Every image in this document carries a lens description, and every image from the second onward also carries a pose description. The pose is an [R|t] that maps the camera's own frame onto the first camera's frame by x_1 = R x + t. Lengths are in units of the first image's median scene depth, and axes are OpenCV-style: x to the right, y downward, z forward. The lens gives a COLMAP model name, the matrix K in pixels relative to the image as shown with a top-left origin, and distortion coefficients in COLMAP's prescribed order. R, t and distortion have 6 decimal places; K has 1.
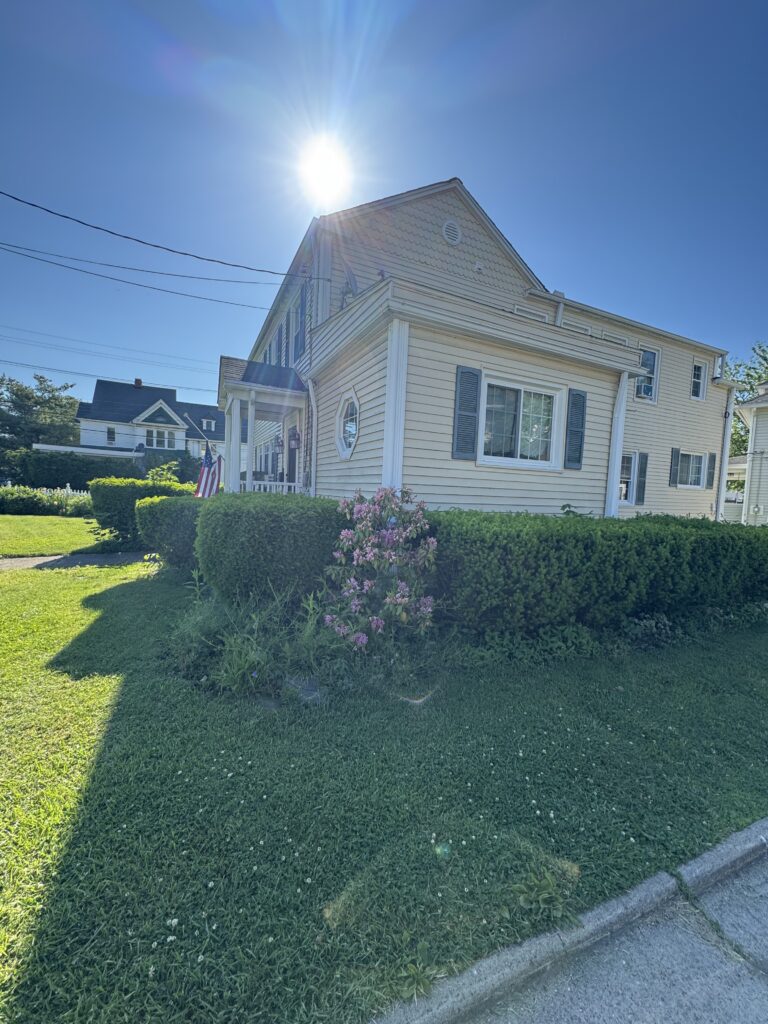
lens RADIAL K [[410.0, 0, 385.2], [0, 410.0, 511.2], [0, 0, 1]] dist [-0.003094, 0.000508]
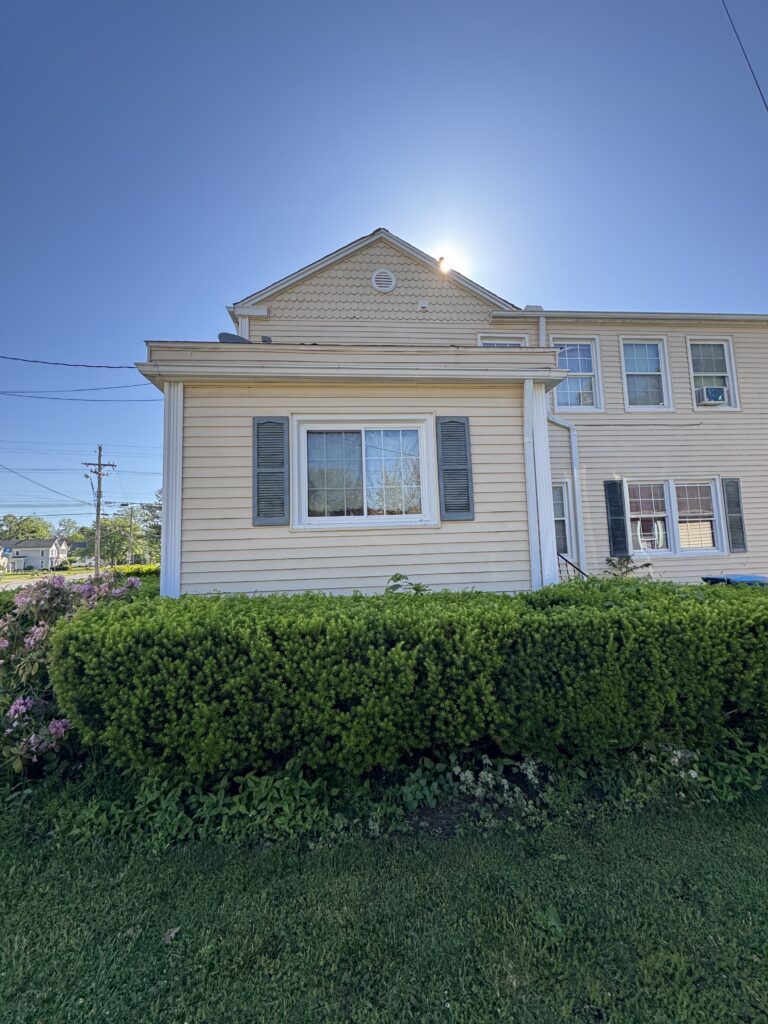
lens RADIAL K [[410.0, 0, 384.9], [0, 410.0, 510.6], [0, 0, 1]] dist [-0.003094, 0.000508]
pose [[0.934990, -0.110441, -0.337039, 0.576921], [0.055931, 0.984305, -0.167378, -0.006156], [0.350235, 0.137646, 0.926493, 0.277188]]
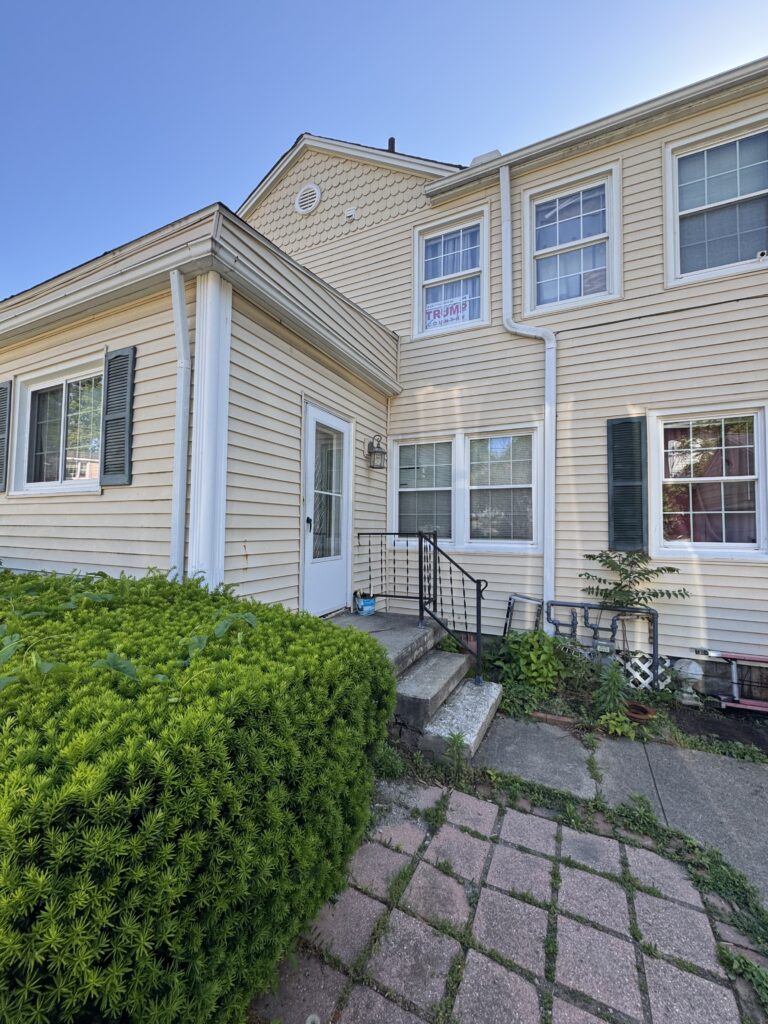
lens RADIAL K [[410.0, 0, 381.3], [0, 410.0, 511.3], [0, 0, 1]] dist [-0.003094, 0.000508]
pose [[0.628535, -0.068939, -0.774720, 1.103027], [-0.027386, 0.993485, -0.110625, -0.015802], [0.777299, 0.090748, 0.622552, 0.923639]]
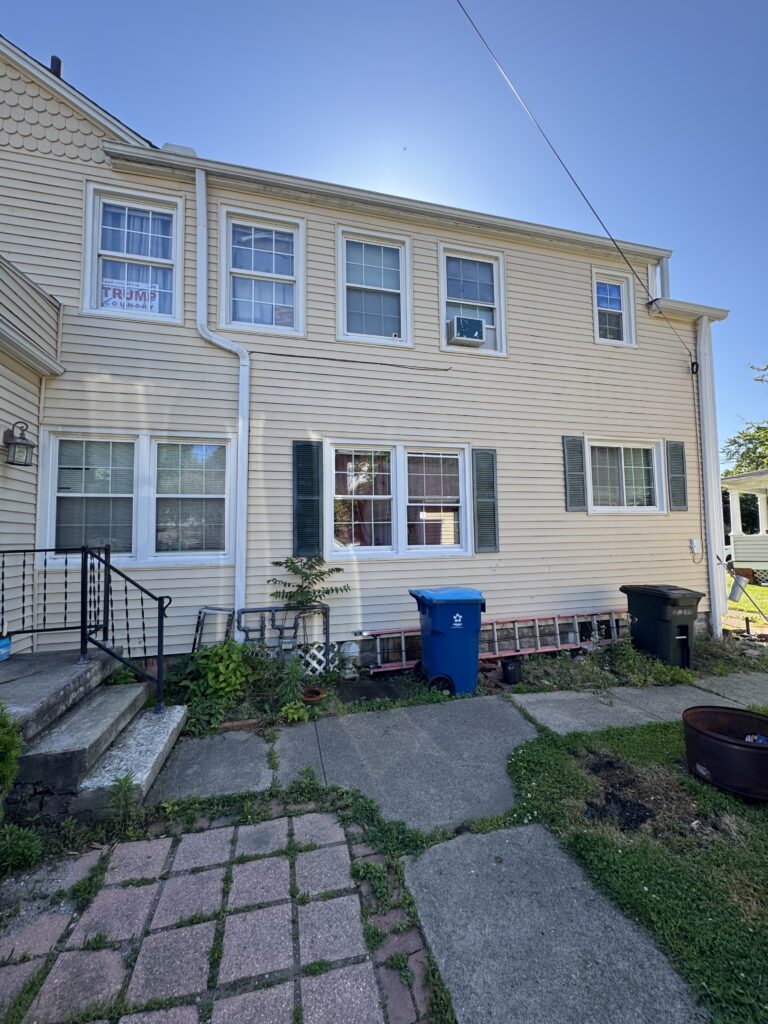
lens RADIAL K [[410.0, 0, 386.1], [0, 410.0, 511.4], [0, 0, 1]] dist [-0.003094, 0.000508]
pose [[0.980240, -0.071213, -0.184547, 1.127694], [0.048370, 0.990919, -0.125455, -0.016452], [0.191805, 0.114049, 0.974784, 0.926384]]
